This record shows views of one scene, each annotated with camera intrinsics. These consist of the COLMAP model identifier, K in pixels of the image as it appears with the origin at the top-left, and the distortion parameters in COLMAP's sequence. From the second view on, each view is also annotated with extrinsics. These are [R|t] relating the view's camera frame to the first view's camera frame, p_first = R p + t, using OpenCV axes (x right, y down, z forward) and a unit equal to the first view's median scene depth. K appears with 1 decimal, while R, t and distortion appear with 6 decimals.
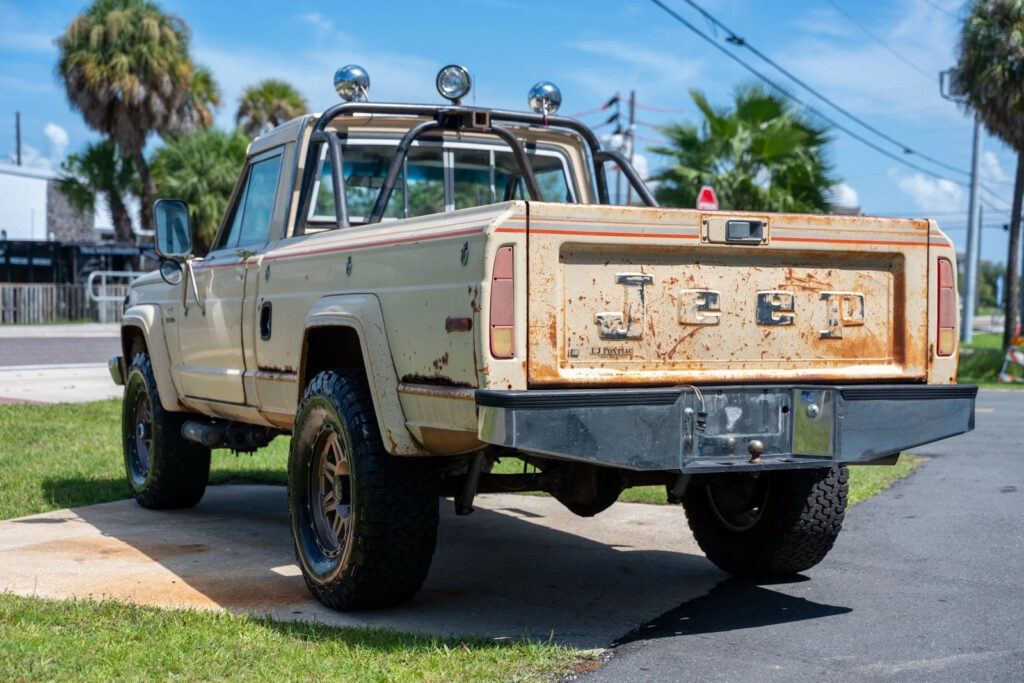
lens RADIAL K [[1533.2, 0, 512.0], [0, 1533.2, 341.5], [0, 0, 1]] dist [0.015605, 0.057067]
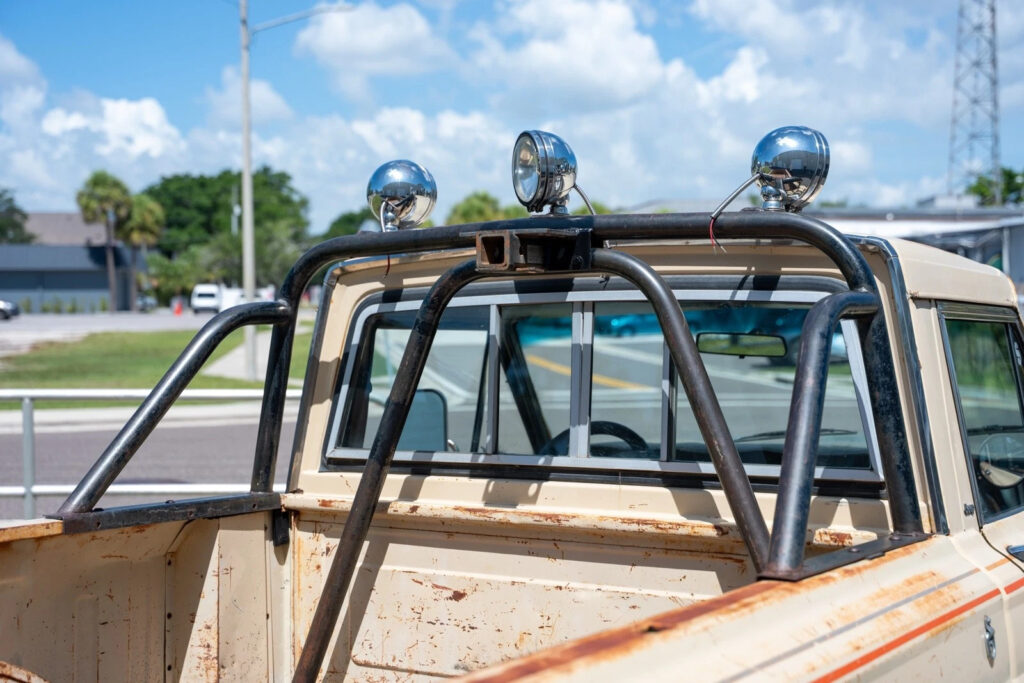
lens RADIAL K [[1483.8, 0, 512.0], [0, 1483.8, 341.5], [0, 0, 1]] dist [0.004777, -0.035434]
pose [[0.506449, -0.009253, -0.862221, 0.467791], [-0.006500, 0.999873, -0.014548, -0.148076], [0.862246, 0.012973, 0.506324, 1.034998]]
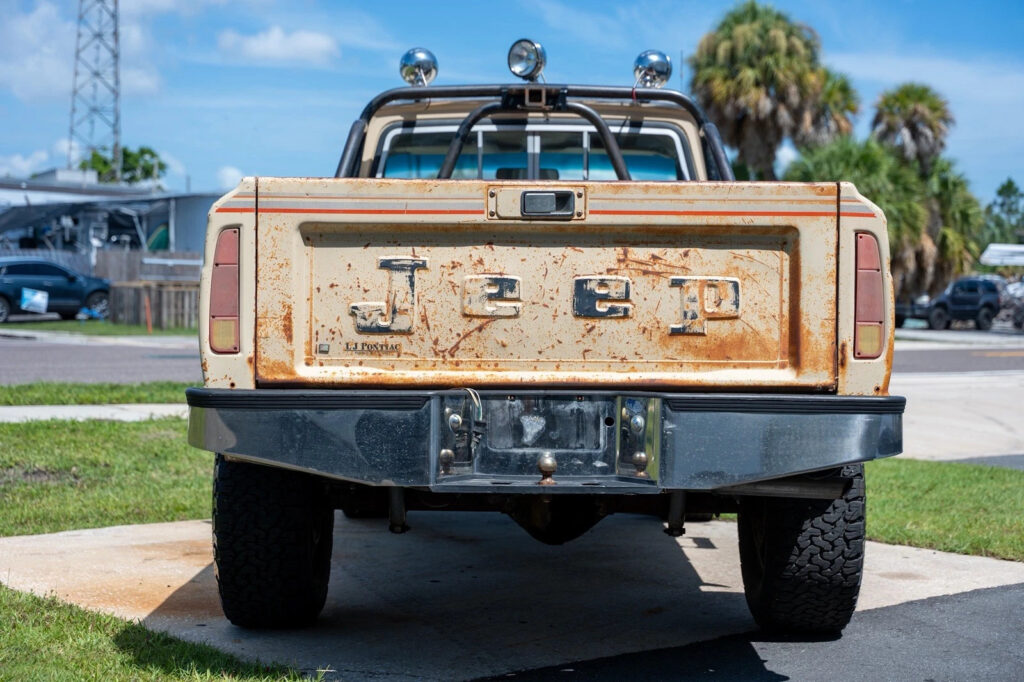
lens RADIAL K [[1575.2, 0, 512.0], [0, 1575.2, 341.0], [0, 0, 1]] dist [0.029345, 0.023069]
pose [[0.896468, 0.002606, -0.443100, 0.495597], [-0.008697, 0.999894, -0.011715, 0.011858], [0.443023, 0.014356, 0.896395, 0.223027]]
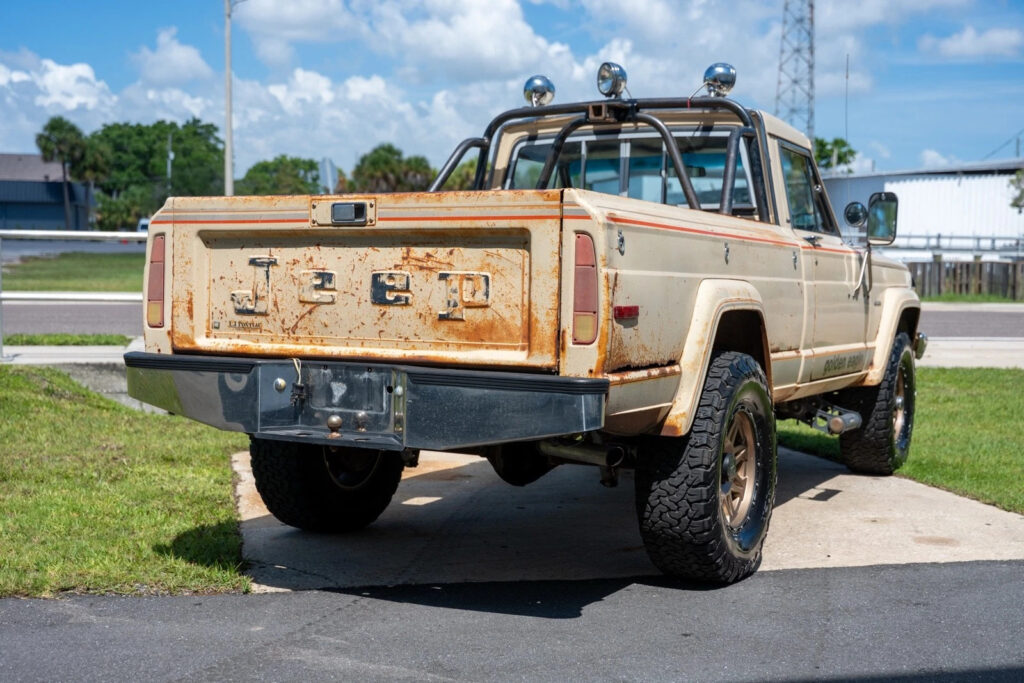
lens RADIAL K [[1273.0, 0, 517.3], [0, 1273.0, 328.2], [0, 0, 1]] dist [0.019806, 0.007861]
pose [[0.583533, 0.031499, -0.811478, 0.888078], [-0.023256, 0.999486, 0.022073, -0.015512], [0.811756, 0.005991, 0.583965, 0.573639]]
